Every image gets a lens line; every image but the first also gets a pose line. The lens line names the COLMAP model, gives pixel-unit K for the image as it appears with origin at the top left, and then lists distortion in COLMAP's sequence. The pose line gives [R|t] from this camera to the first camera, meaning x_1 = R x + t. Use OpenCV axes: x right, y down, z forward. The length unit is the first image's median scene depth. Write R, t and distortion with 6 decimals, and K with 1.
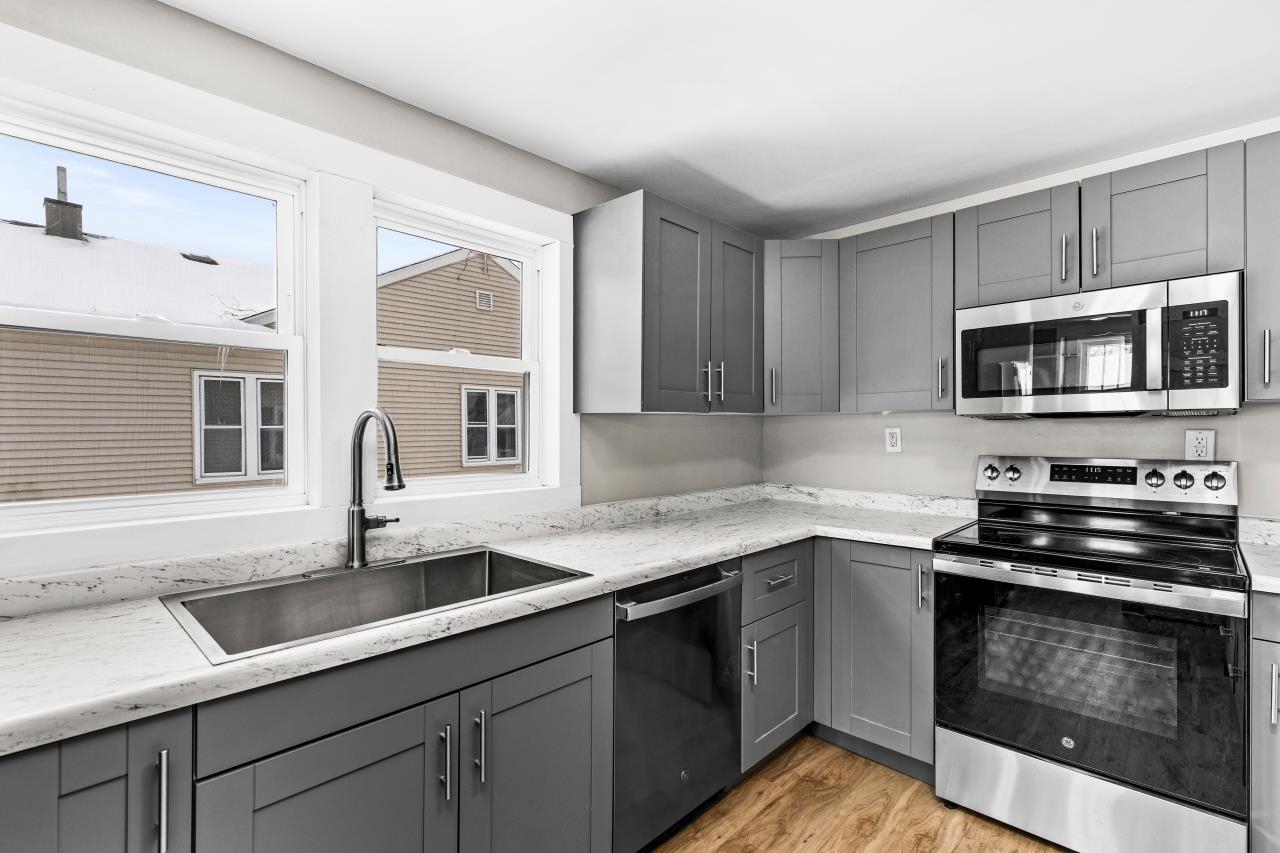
lens RADIAL K [[581.5, 0, 639.9], [0, 581.5, 432.7], [0, 0, 1]] dist [0.001178, -0.000324]
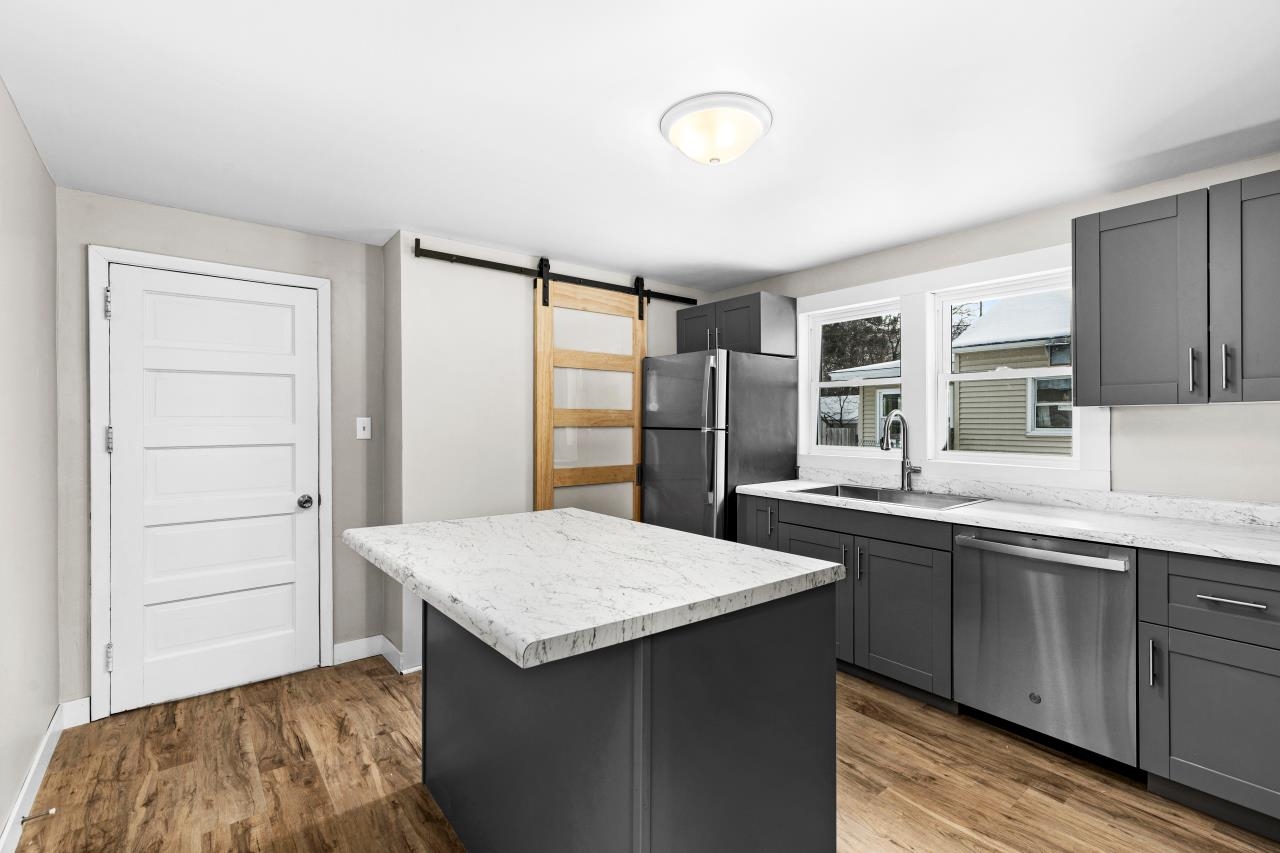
lens RADIAL K [[585.7, 0, 642.9], [0, 585.7, 418.5], [0, 0, 1]] dist [0.000805, 0.000183]
pose [[-0.134976, -0.002017, -0.990847, 1.275803], [-0.002766, 0.999995, -0.001659, -0.010983], [0.990845, 0.002516, -0.134981, 0.286869]]
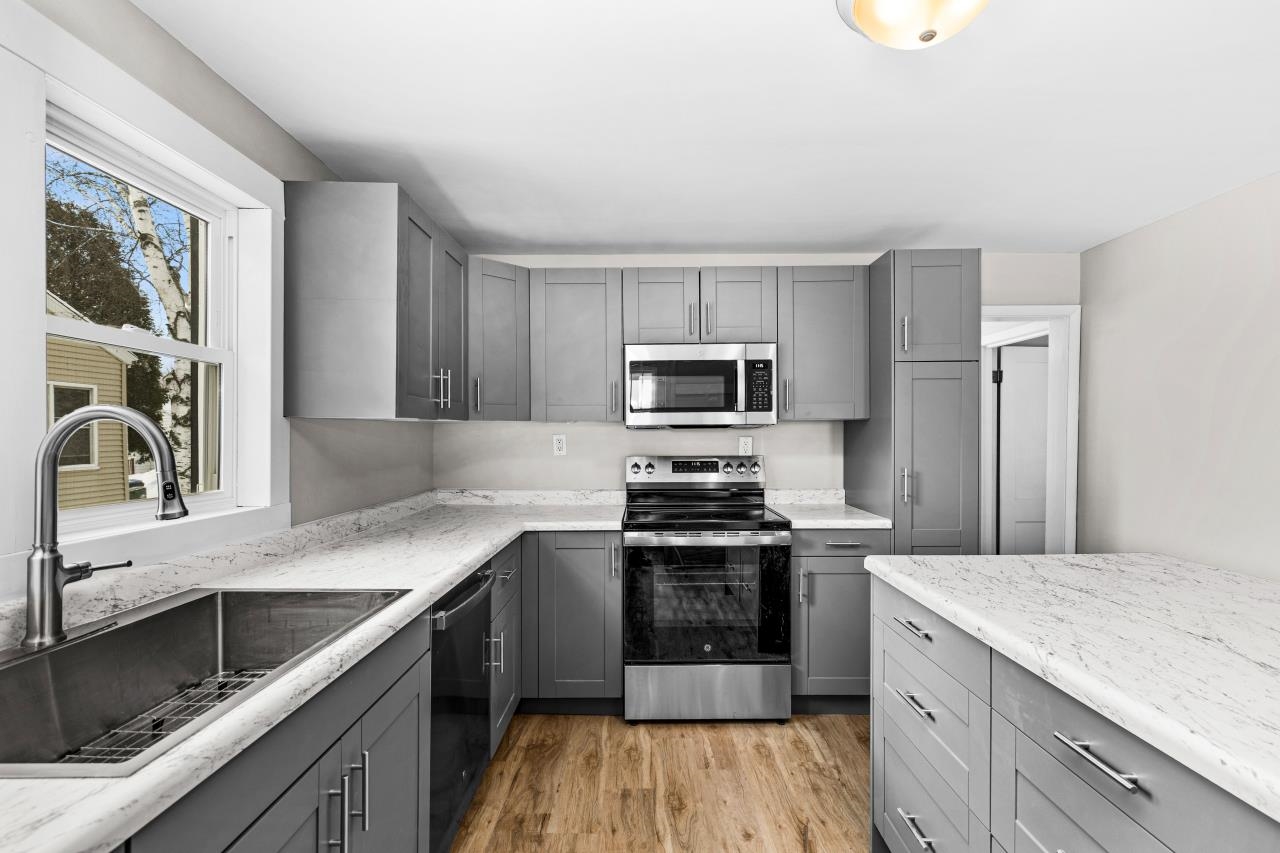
lens RADIAL K [[586.5, 0, 647.9], [0, 586.5, 436.7], [0, 0, 1]] dist [0.002674, 0.000190]
pose [[0.718541, -0.001031, 0.695483, -0.360604], [0.003044, 0.999994, -0.001662, -0.002700], [-0.695477, 0.003311, 0.718540, 0.026478]]
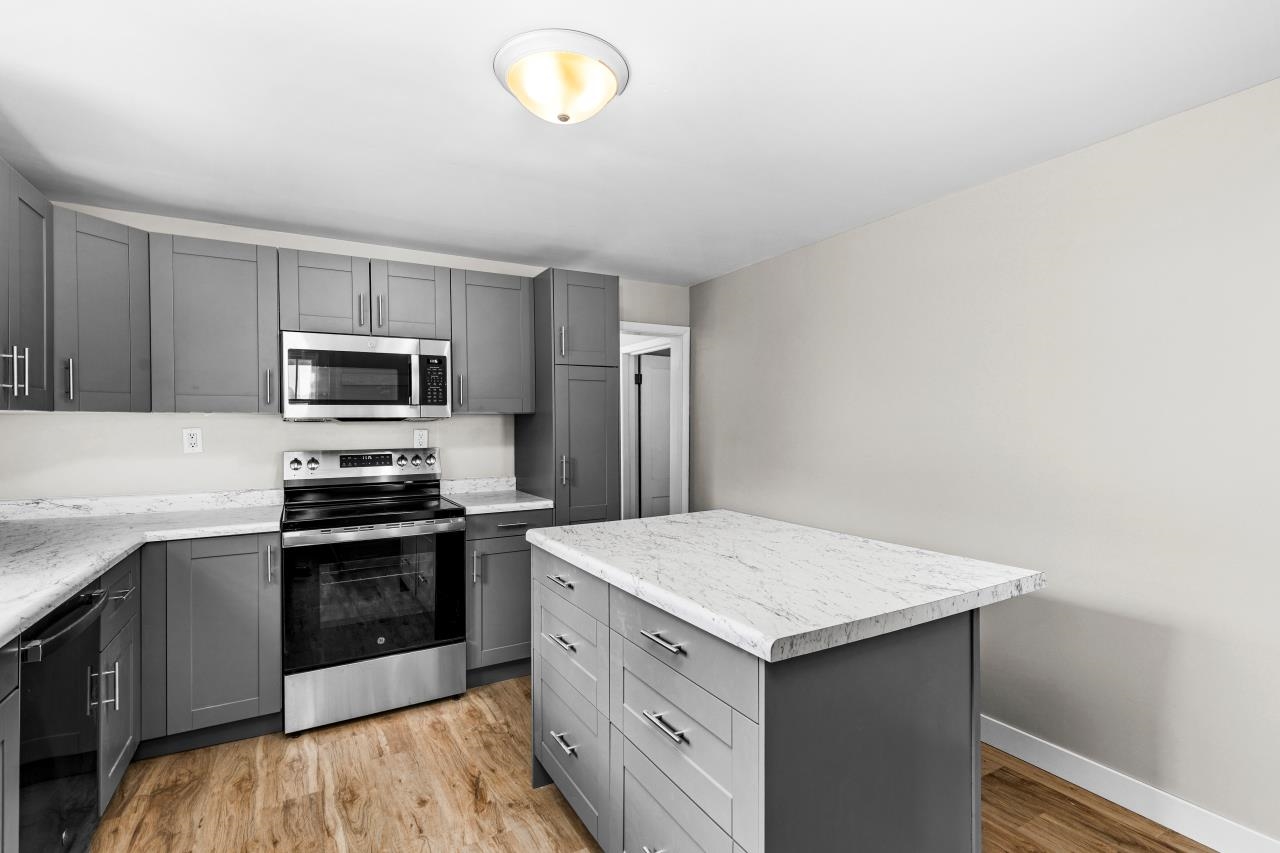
lens RADIAL K [[589.1, 0, 640.0], [0, 589.1, 426.5], [0, 0, 1]] dist [0.001441, 0.000419]
pose [[0.279450, 0.000377, 0.960160, -0.458070], [0.009792, 0.999947, -0.003242, -0.001731], [-0.960110, 0.010308, 0.279431, -0.052687]]
